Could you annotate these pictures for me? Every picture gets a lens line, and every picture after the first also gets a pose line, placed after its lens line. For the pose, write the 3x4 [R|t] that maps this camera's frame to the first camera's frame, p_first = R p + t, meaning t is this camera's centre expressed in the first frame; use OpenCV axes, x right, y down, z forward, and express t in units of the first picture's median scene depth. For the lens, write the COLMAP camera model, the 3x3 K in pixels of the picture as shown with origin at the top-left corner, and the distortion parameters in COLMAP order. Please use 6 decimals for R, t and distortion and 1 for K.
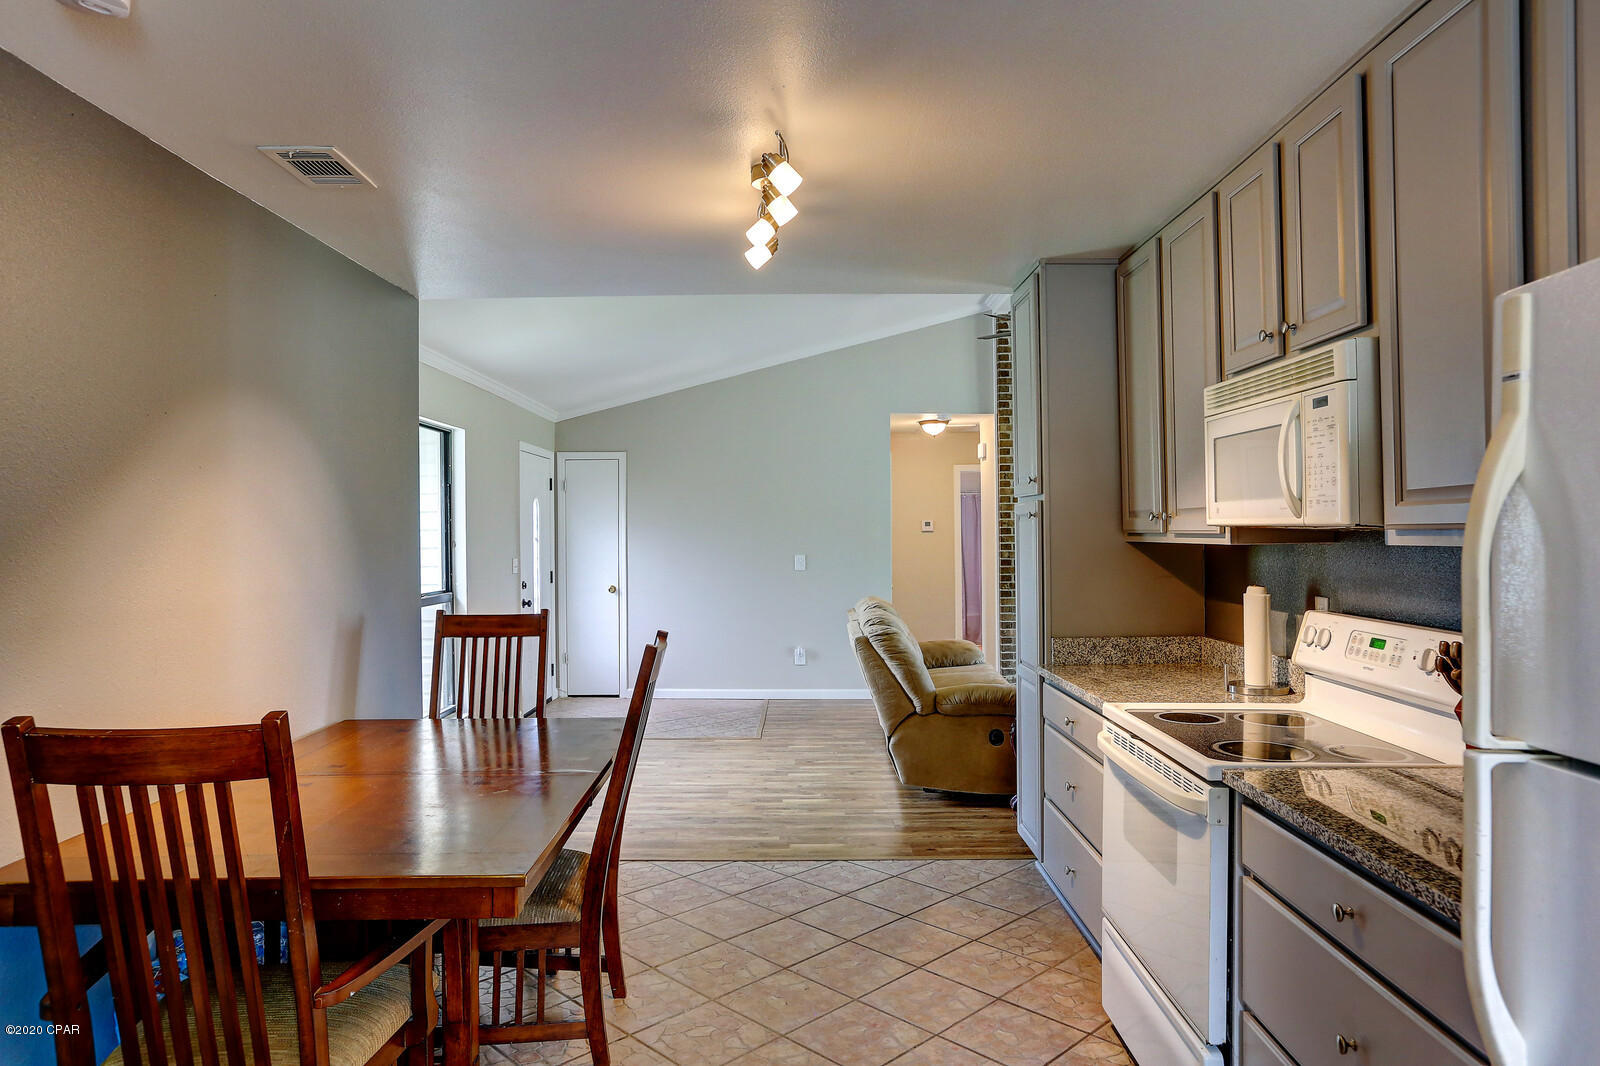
lens RADIAL K [[1008.1, 0, 798.9], [0, 1008.1, 527.4], [0, 0, 1]] dist [-0.022649, 0.009613]
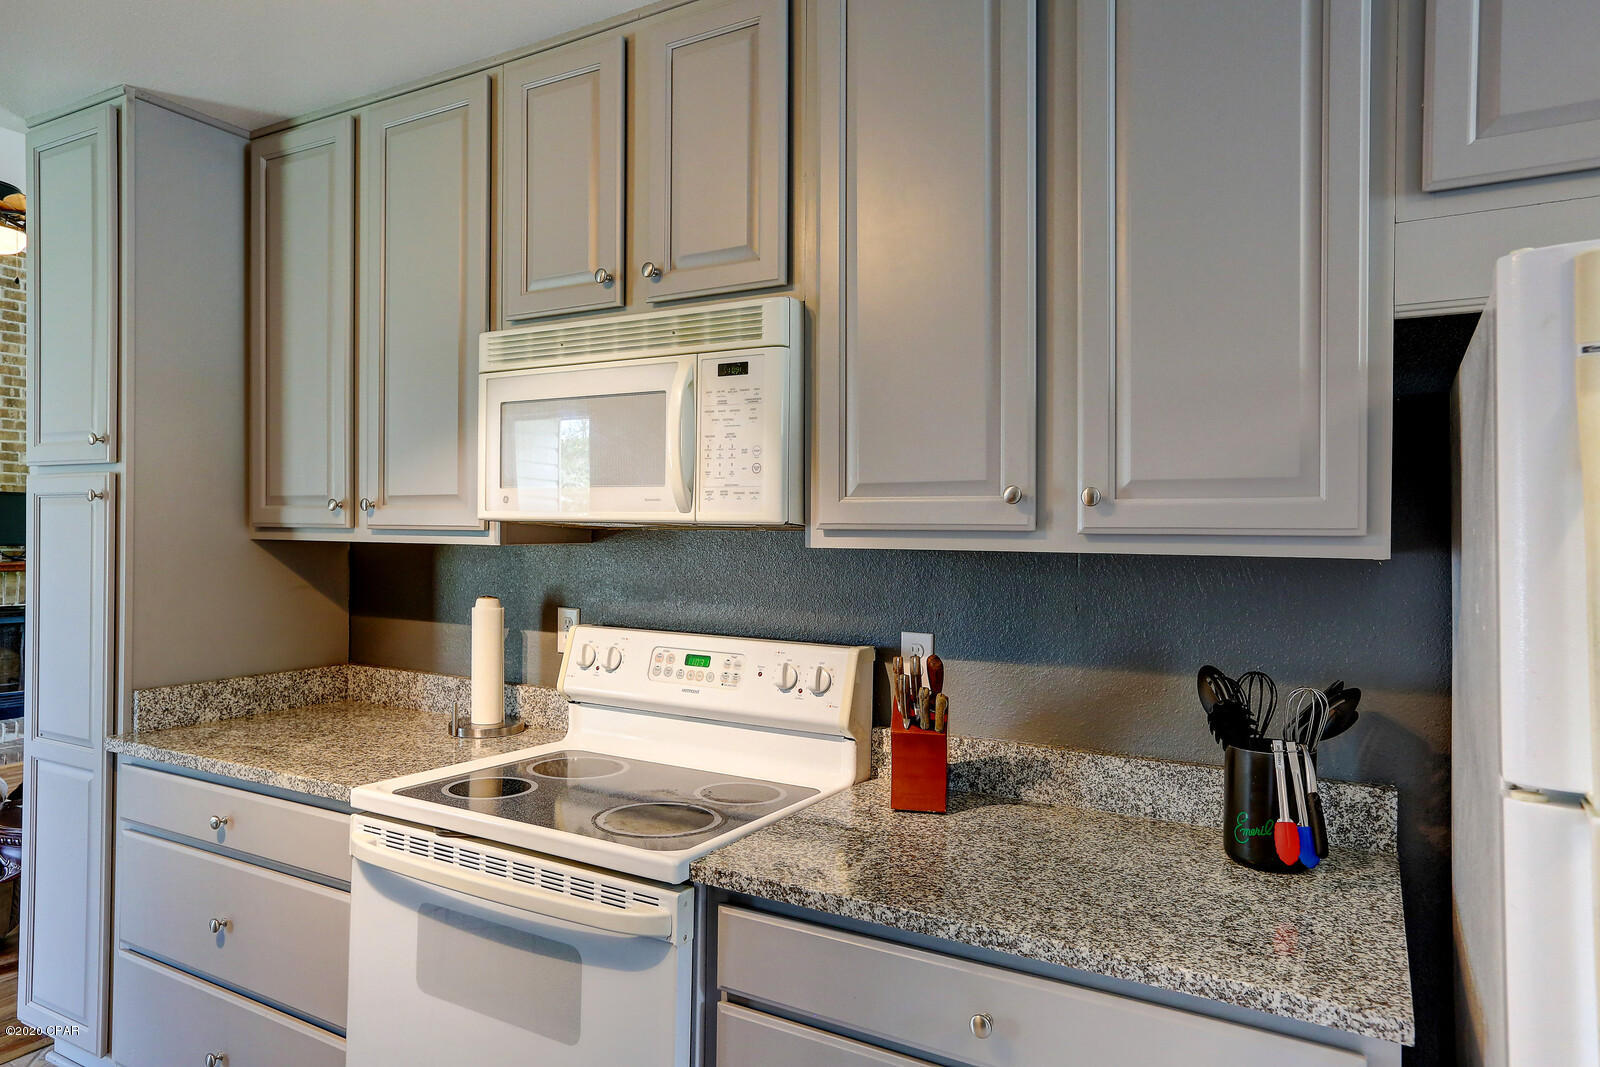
lens RADIAL K [[1008.1, 0, 801.2], [0, 1008.1, 528.0], [0, 0, 1]] dist [-0.022649, 0.009613]
pose [[0.493195, 0.017215, 0.869748, -0.131687], [-0.019528, 0.999771, -0.008715, 0.007172], [-0.869700, -0.012687, 0.493418, 0.475874]]
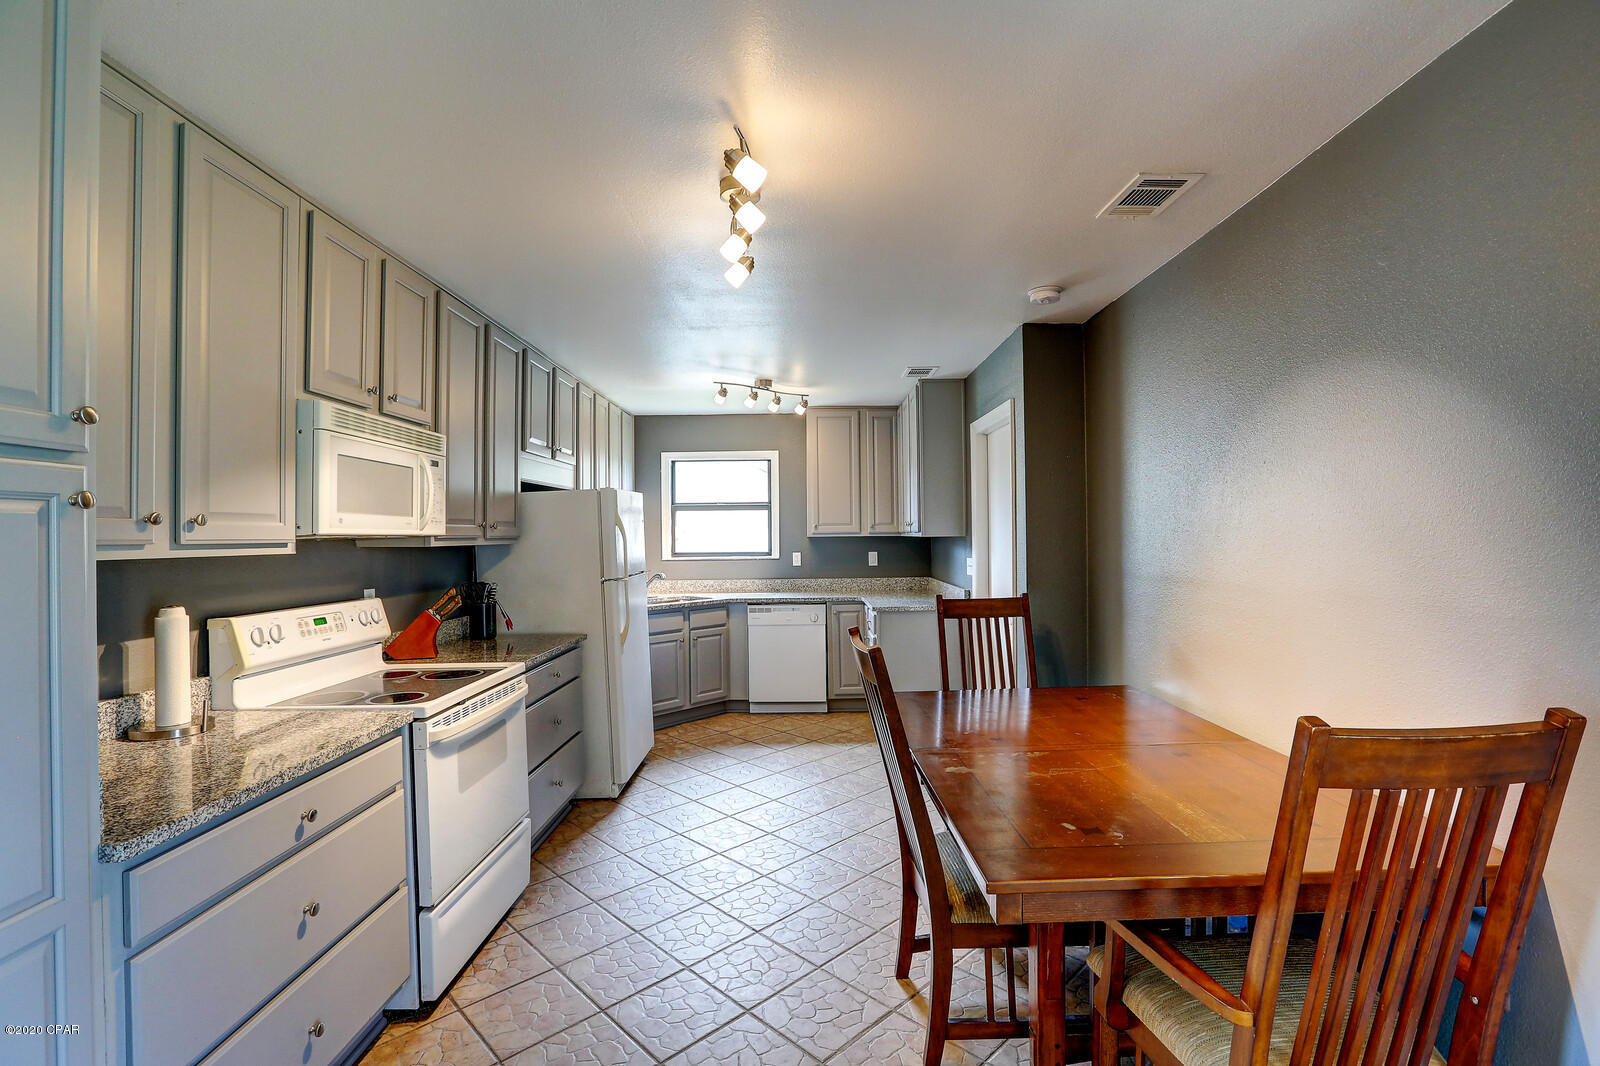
lens RADIAL K [[727.7, 0, 802.2], [0, 727.7, 532.2], [0, 0, 1]] dist [-0.039714, 0.008463]
pose [[-0.999854, 0.016961, -0.002122, -0.088806], [0.016979, 0.999817, -0.008765, 0.011747], [0.001973, -0.008800, -0.999959, 1.923178]]
